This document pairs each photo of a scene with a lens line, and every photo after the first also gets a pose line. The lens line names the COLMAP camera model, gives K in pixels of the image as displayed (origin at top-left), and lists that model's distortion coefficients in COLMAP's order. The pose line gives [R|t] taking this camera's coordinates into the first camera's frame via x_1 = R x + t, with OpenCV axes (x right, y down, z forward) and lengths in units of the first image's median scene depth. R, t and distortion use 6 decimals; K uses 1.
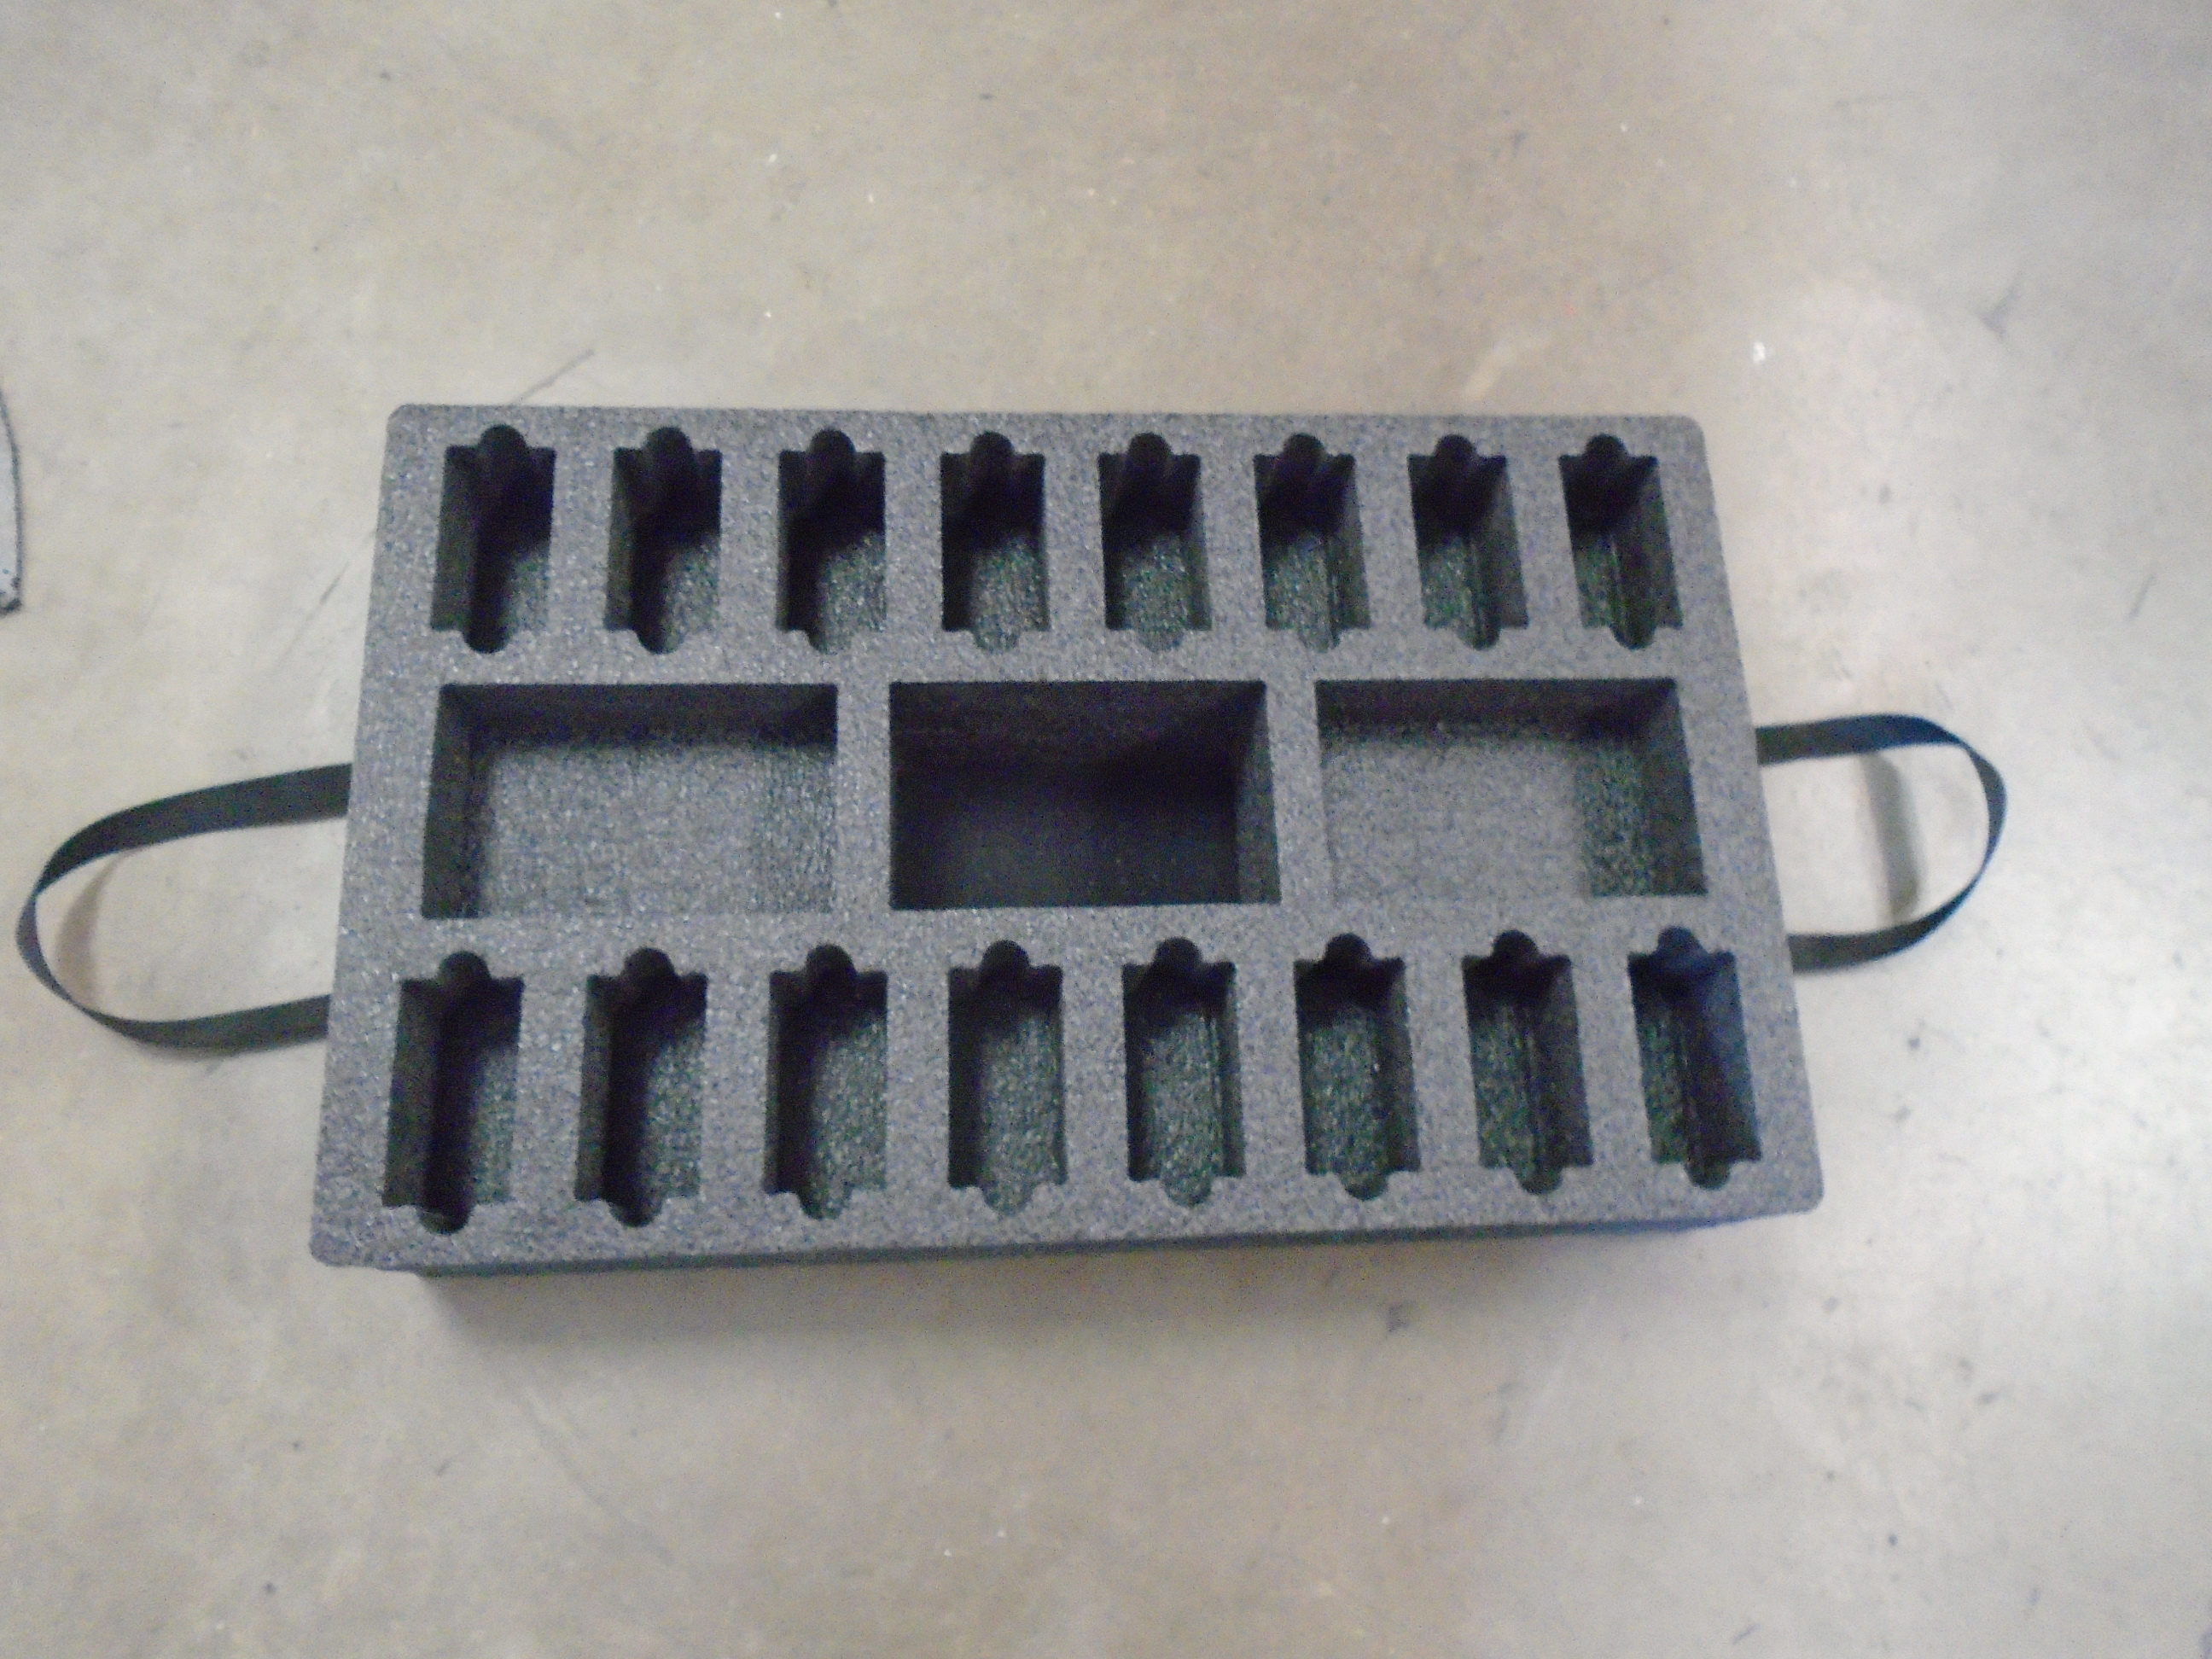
lens RADIAL K [[1642.1, 0, 1106.0], [0, 1642.1, 829.5], [0, 0, 1]] dist [0.005098, -0.007199]
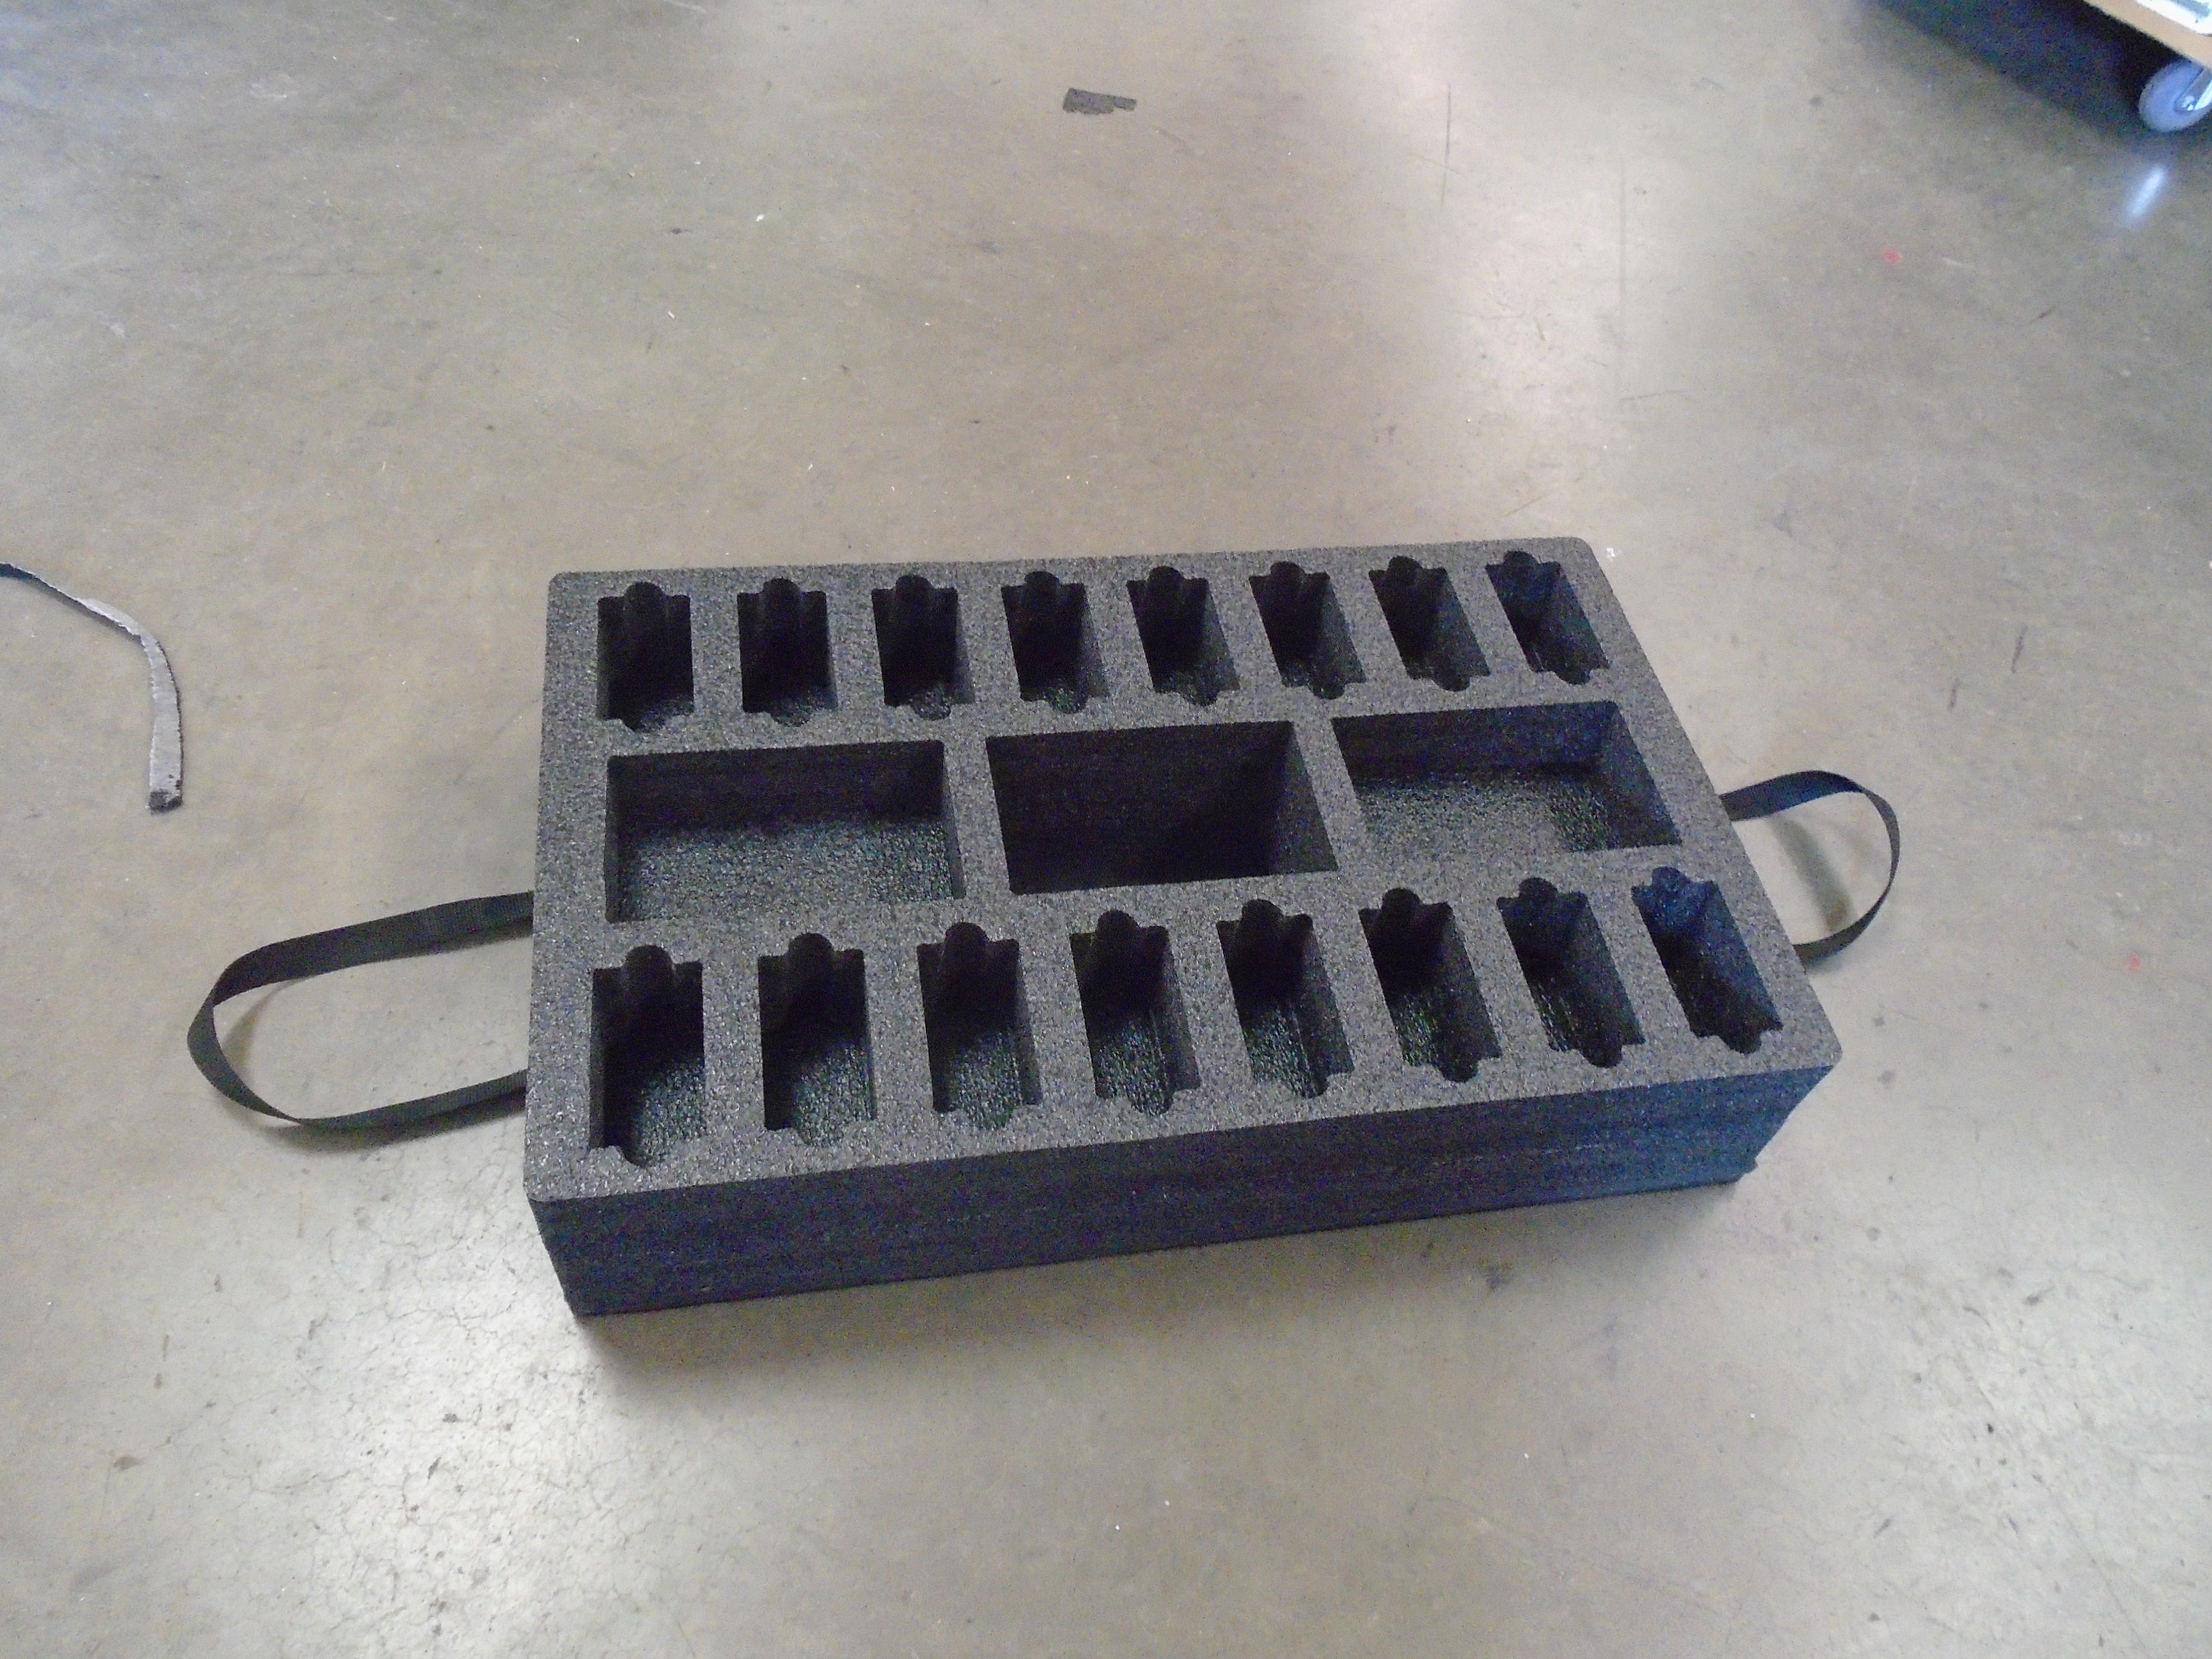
lens RADIAL K [[1635.3, 0, 1119.6], [0, 1635.3, 824.7], [0, 0, 1]] dist [-0.004711, 0.007886]
pose [[0.990891, -0.088530, 0.101481, -0.154840], [0.118309, 0.932245, -0.341939, 0.371772], [-0.064333, 0.350830, 0.934227, -0.089051]]
